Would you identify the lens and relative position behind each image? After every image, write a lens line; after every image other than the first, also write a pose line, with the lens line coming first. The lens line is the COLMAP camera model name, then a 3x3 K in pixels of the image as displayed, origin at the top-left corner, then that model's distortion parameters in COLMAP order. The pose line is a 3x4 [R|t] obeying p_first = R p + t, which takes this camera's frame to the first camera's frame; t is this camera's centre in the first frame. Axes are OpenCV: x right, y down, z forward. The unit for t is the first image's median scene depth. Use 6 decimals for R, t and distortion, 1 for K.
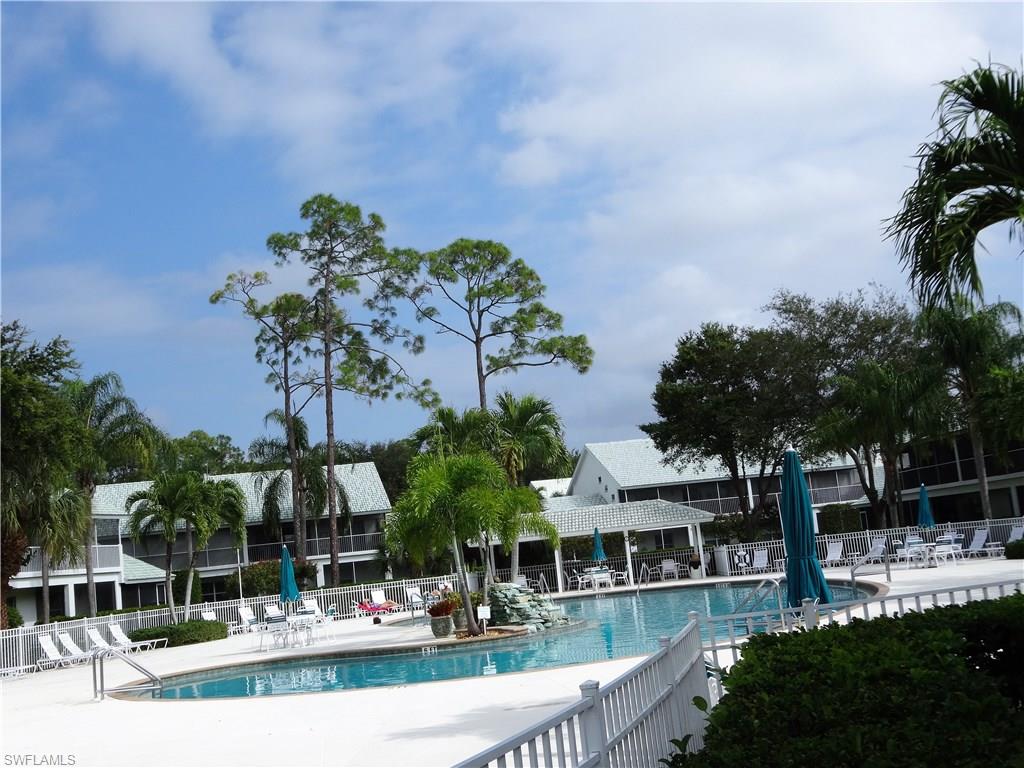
lens RADIAL K [[1200.9, 0, 512.0], [0, 1200.9, 384.0], [0, 0, 1]] dist [0.002622, -0.032638]
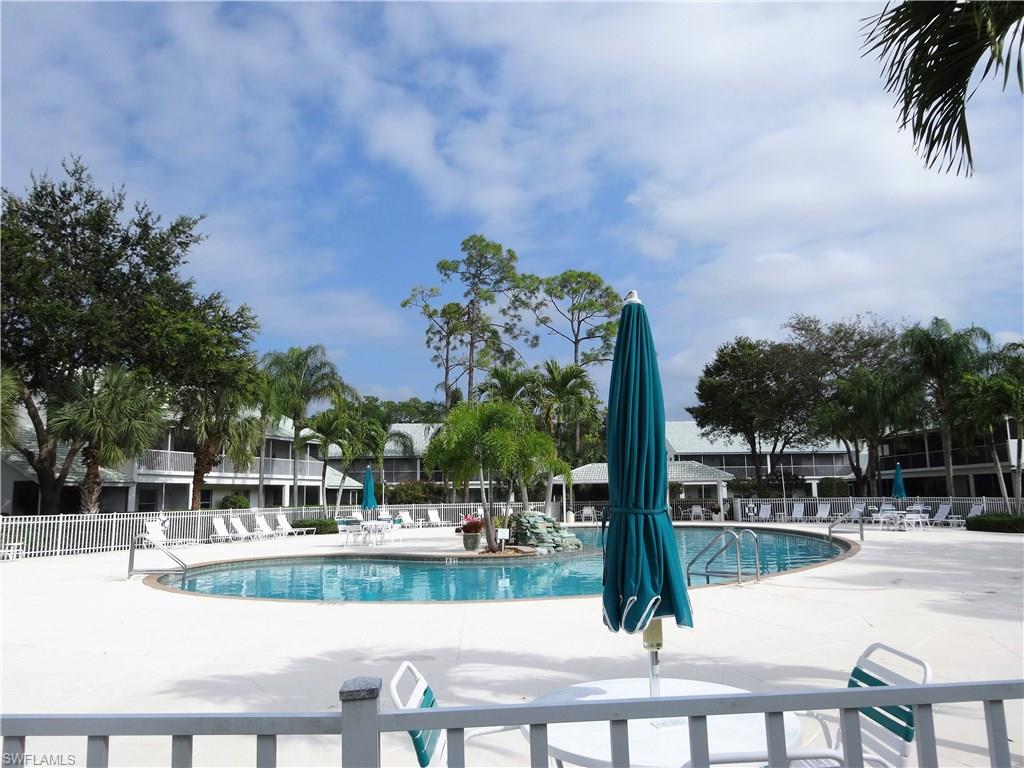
lens RADIAL K [[757.3, 0, 512.0], [0, 757.3, 384.0], [0, 0, 1]] dist [-0.002581, 0.001685]
pose [[0.986791, 0.068663, -0.146730, 0.035205], [-0.068267, 0.997637, 0.007740, 0.014088], [0.146915, 0.002379, 0.989146, 0.102925]]
